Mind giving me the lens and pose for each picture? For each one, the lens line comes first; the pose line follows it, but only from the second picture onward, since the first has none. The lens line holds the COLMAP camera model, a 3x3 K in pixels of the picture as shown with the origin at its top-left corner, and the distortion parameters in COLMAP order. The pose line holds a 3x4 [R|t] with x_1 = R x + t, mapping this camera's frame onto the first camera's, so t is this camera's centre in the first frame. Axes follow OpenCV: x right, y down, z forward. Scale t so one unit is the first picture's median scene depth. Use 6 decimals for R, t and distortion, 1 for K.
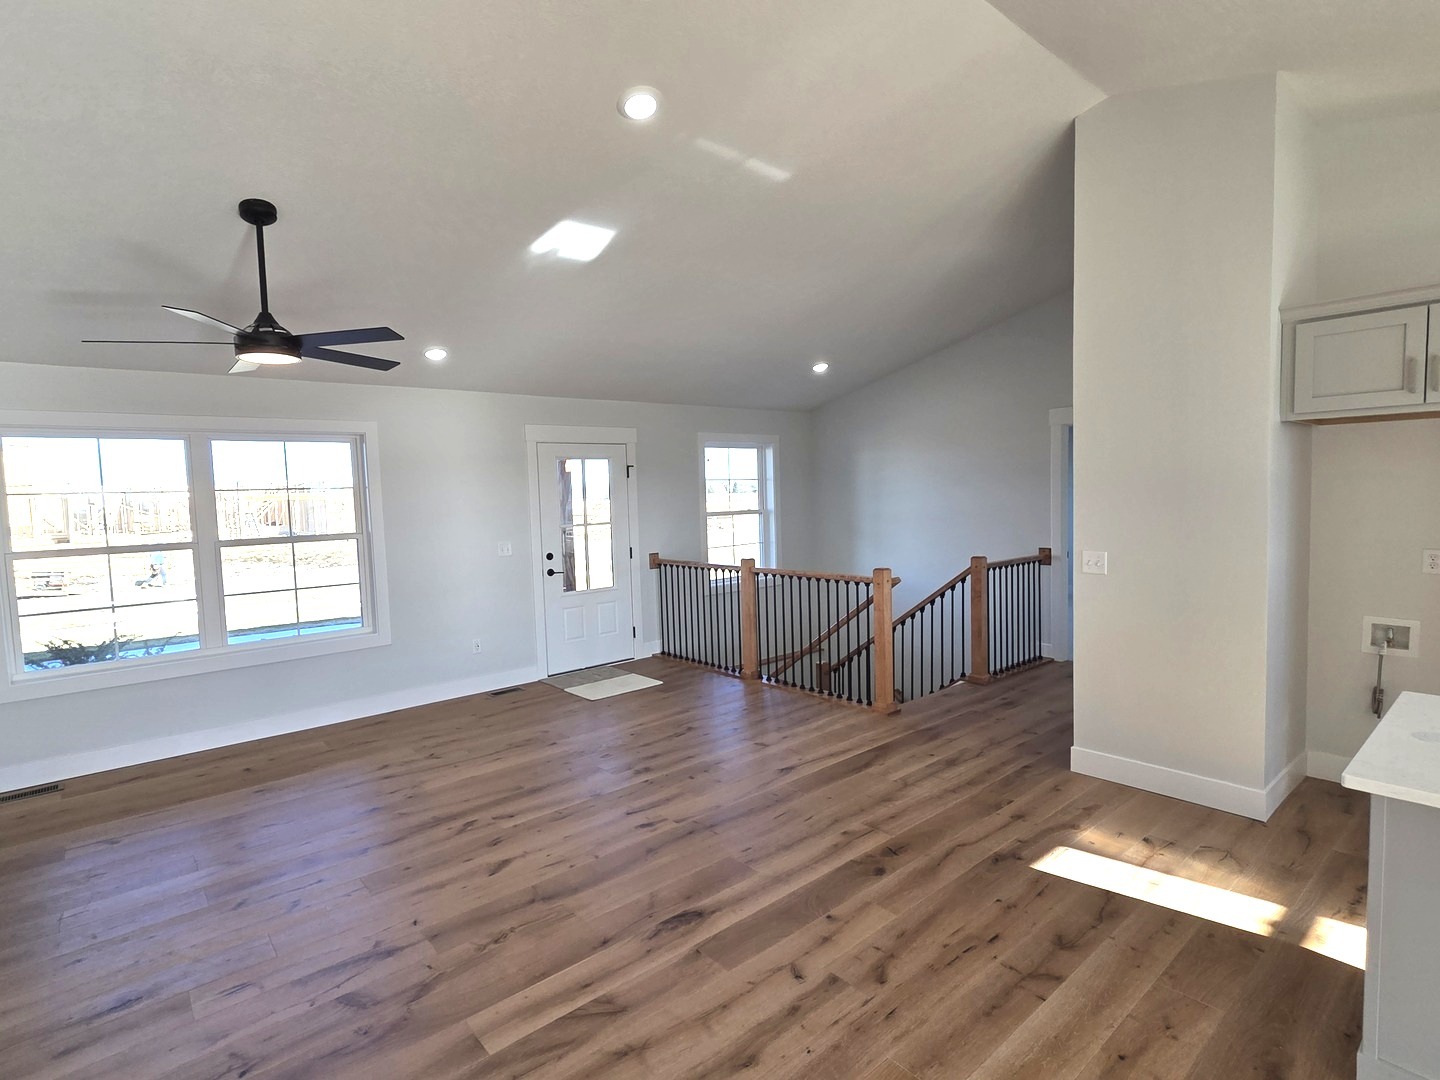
lens RADIAL K [[717.4, 0, 712.2], [0, 717.4, 583.6], [0, 0, 1]] dist [-0.000168, -0.000051]
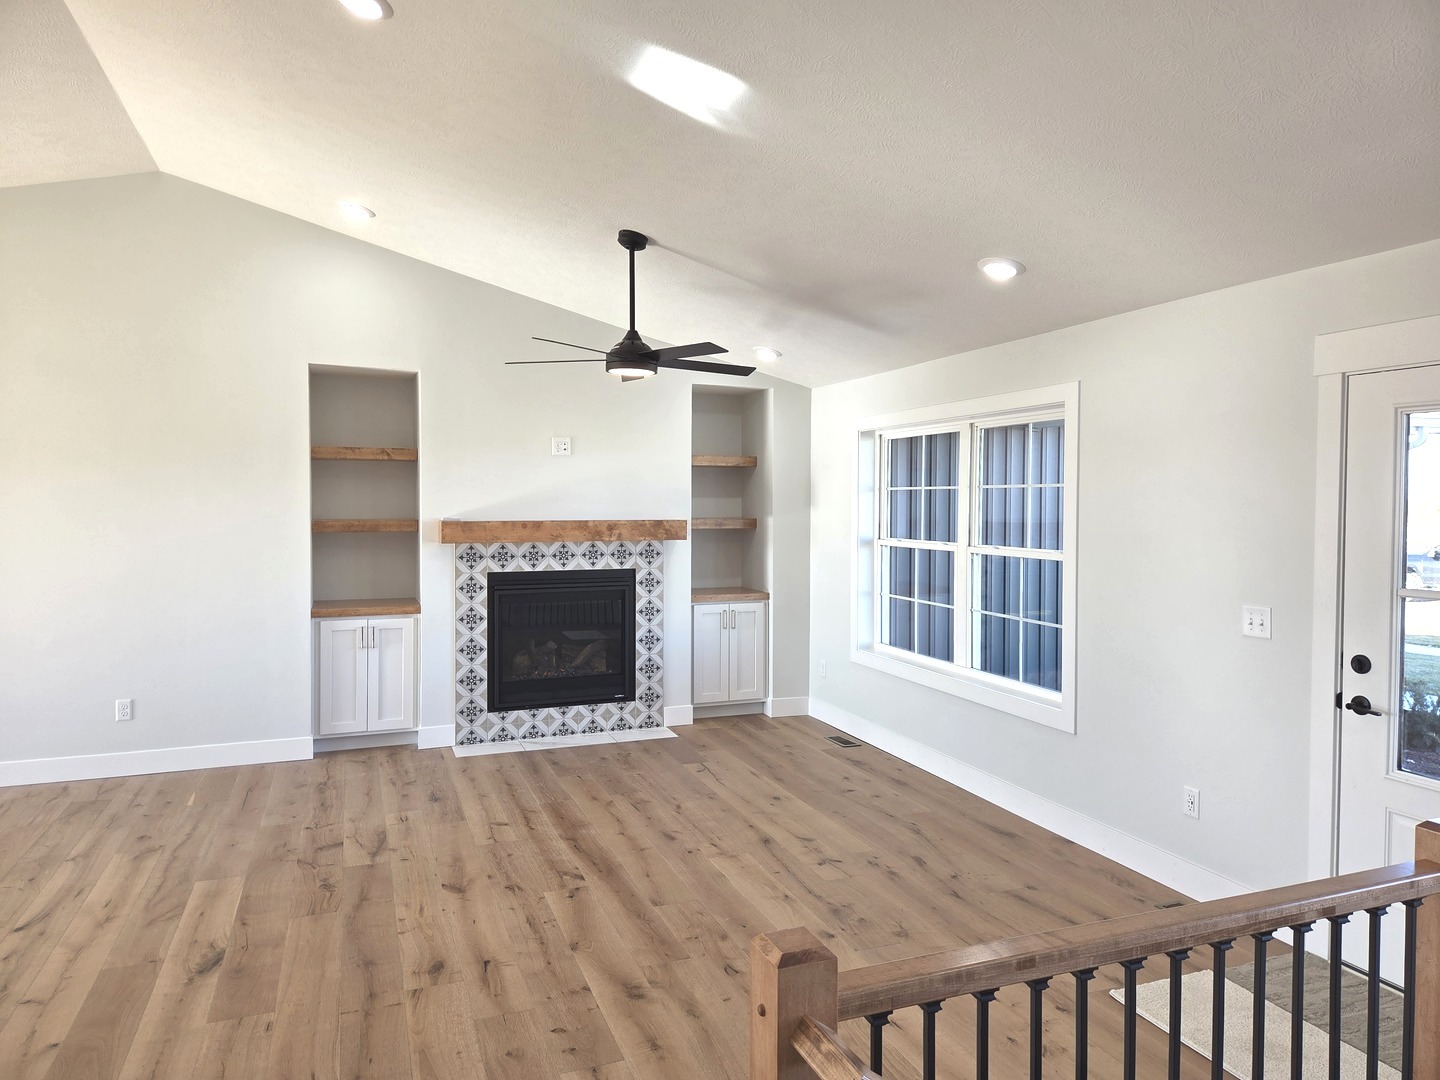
lens RADIAL K [[972.3, 0, 717.5], [0, 972.3, 533.9], [0, 0, 1]] dist [0.080585, -0.075472]
pose [[-0.325959, 0.064246, -0.943198, 0.762159], [-0.121989, 0.986489, 0.109353, -0.242508], [0.937480, 0.150705, -0.313718, 1.617114]]
